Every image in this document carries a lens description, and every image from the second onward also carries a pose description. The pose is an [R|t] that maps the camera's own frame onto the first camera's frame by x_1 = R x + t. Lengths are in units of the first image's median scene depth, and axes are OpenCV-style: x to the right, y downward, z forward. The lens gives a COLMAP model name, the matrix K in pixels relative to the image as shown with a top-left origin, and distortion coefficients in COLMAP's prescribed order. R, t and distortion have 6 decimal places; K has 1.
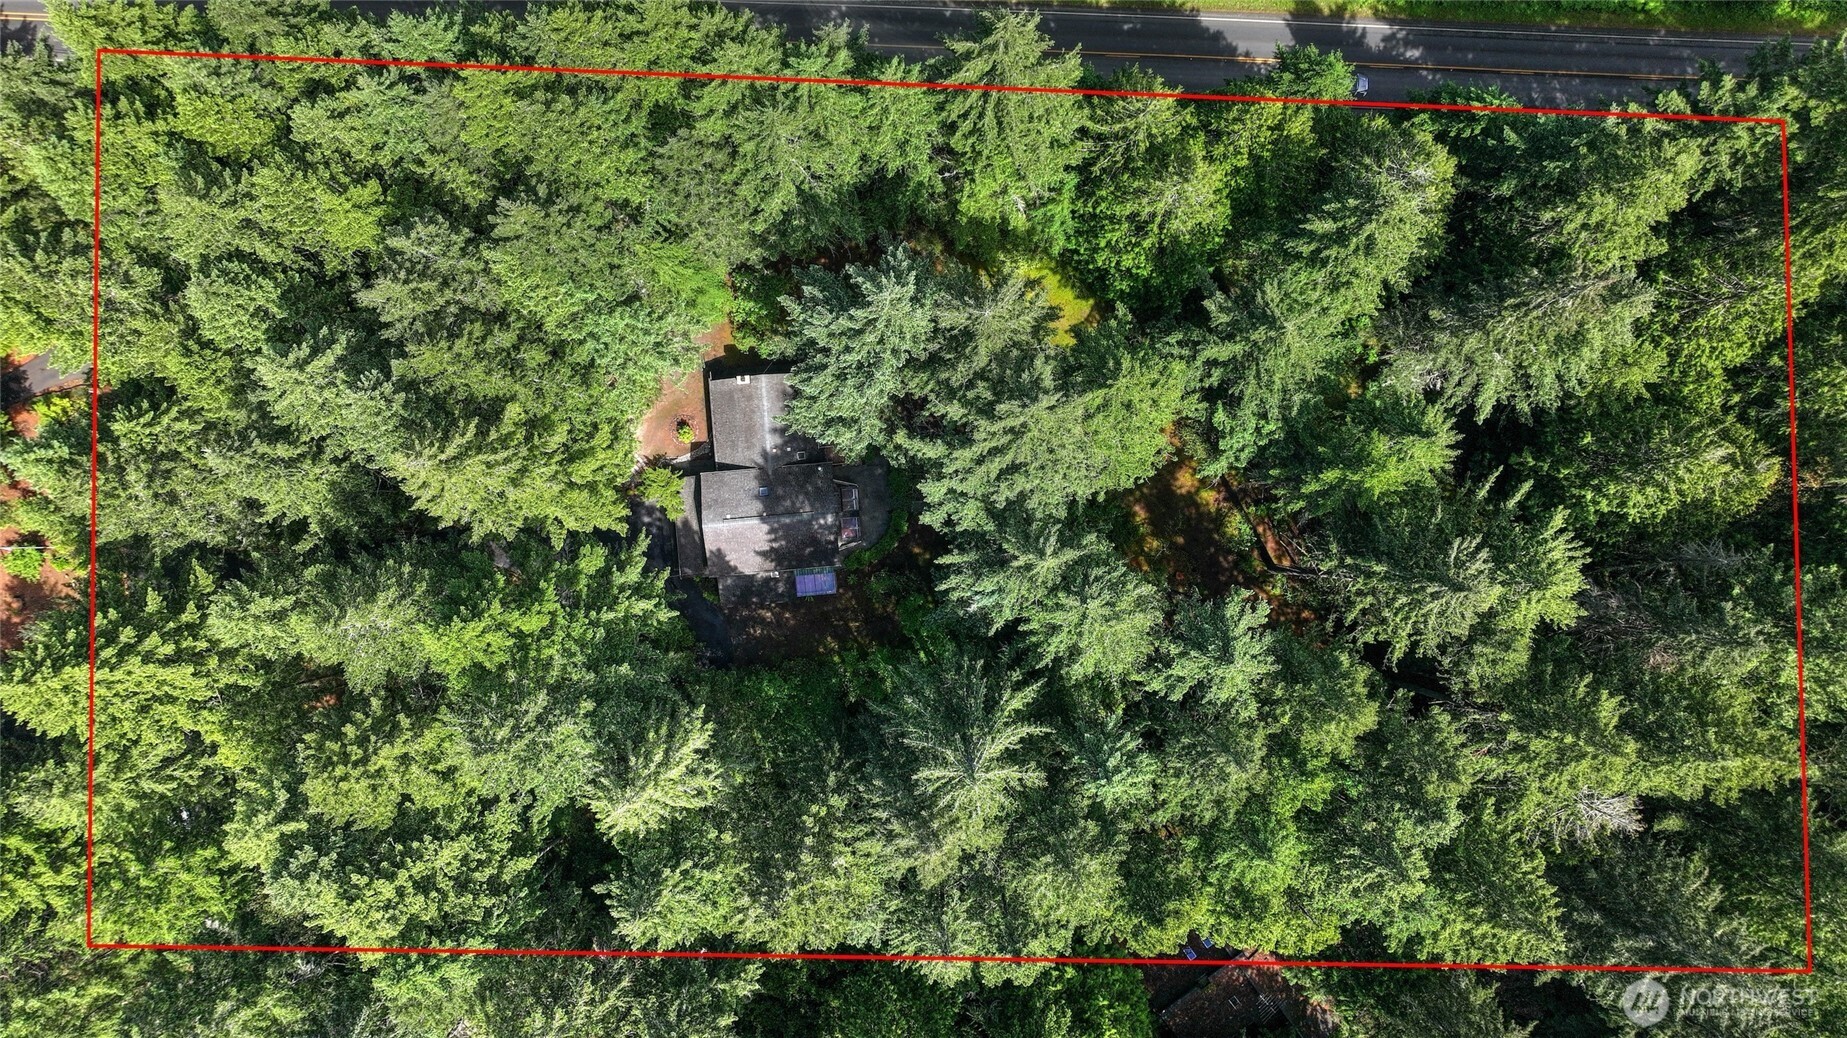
lens RADIAL K [[1320.8, 0, 923.5], [0, 1320.8, 519.0], [0, 0, 1]] dist [-0.003732, -0.001384]
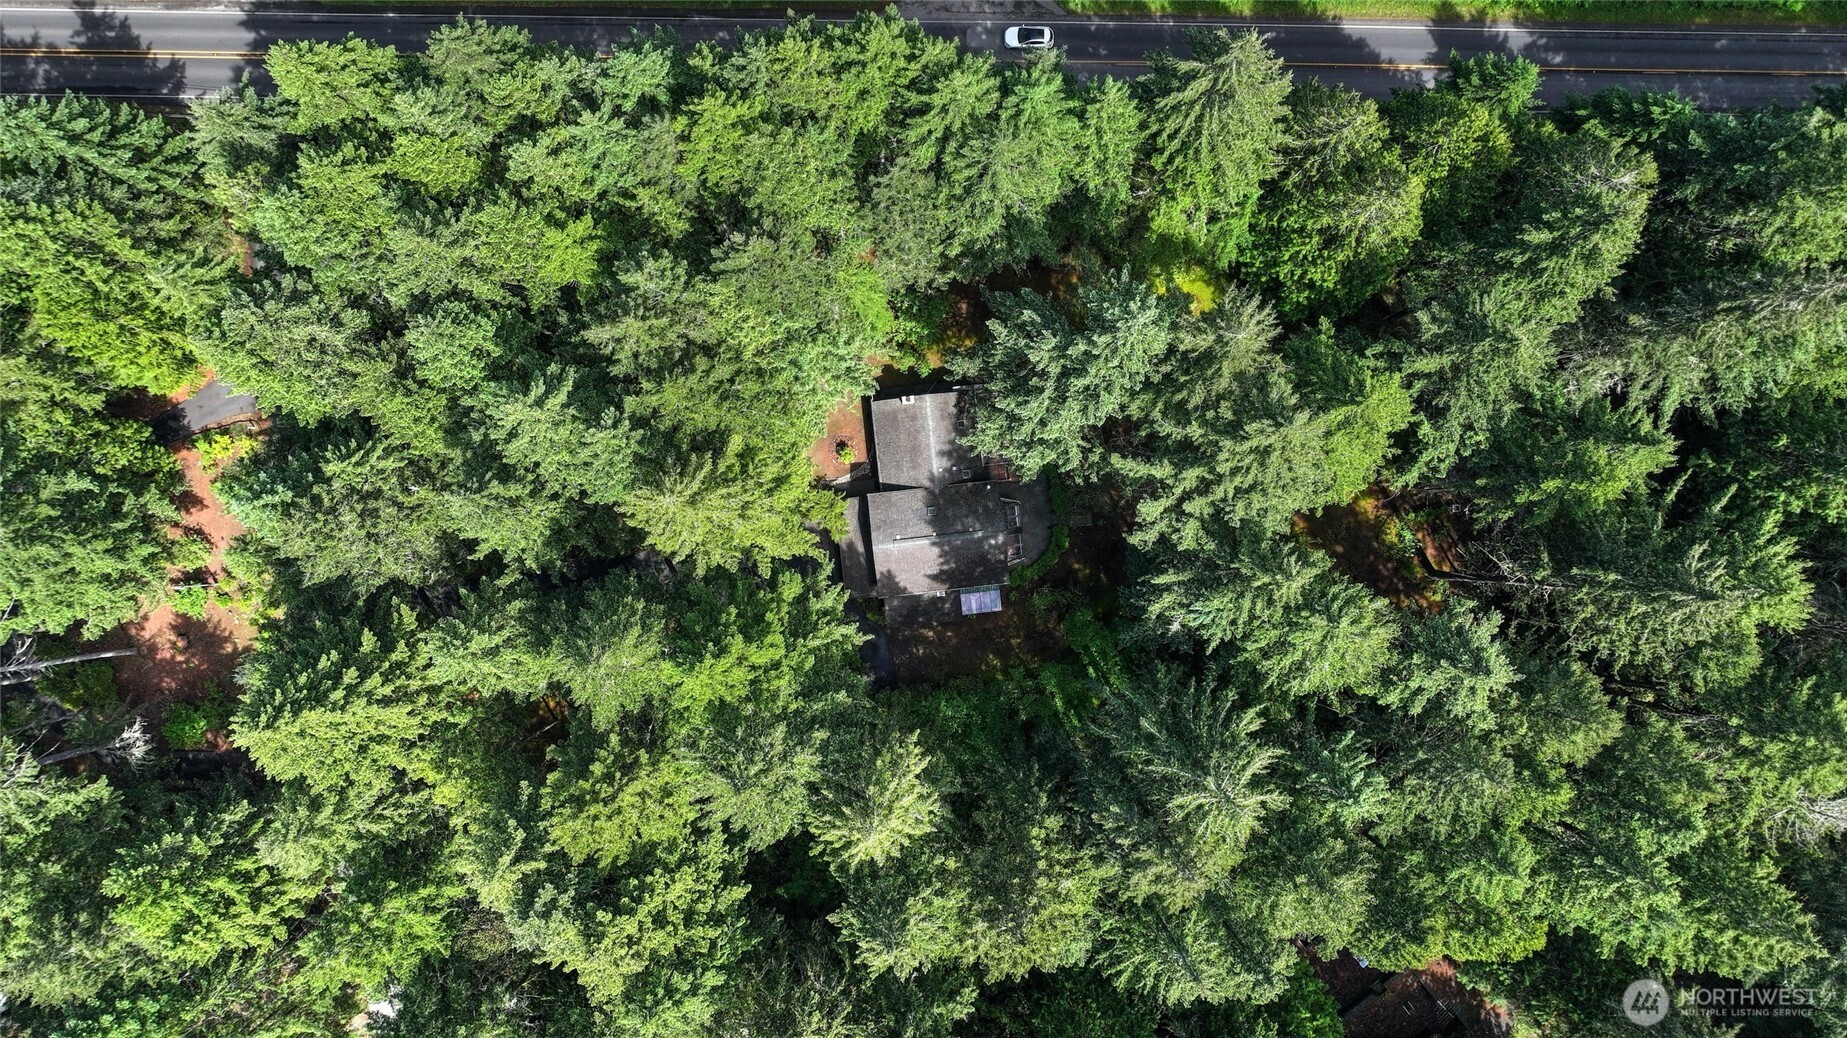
lens RADIAL K [[1314.7, 0, 923.5], [0, 1314.7, 519.0], [0, 0, 1]] dist [-0.003511, -0.007501]
pose [[0.999669, -0.025712, 0.000758, -0.162862], [0.025711, 0.999669, 0.000420, -0.019733], [-0.000768, -0.000401, 1.000000, 0.005363]]
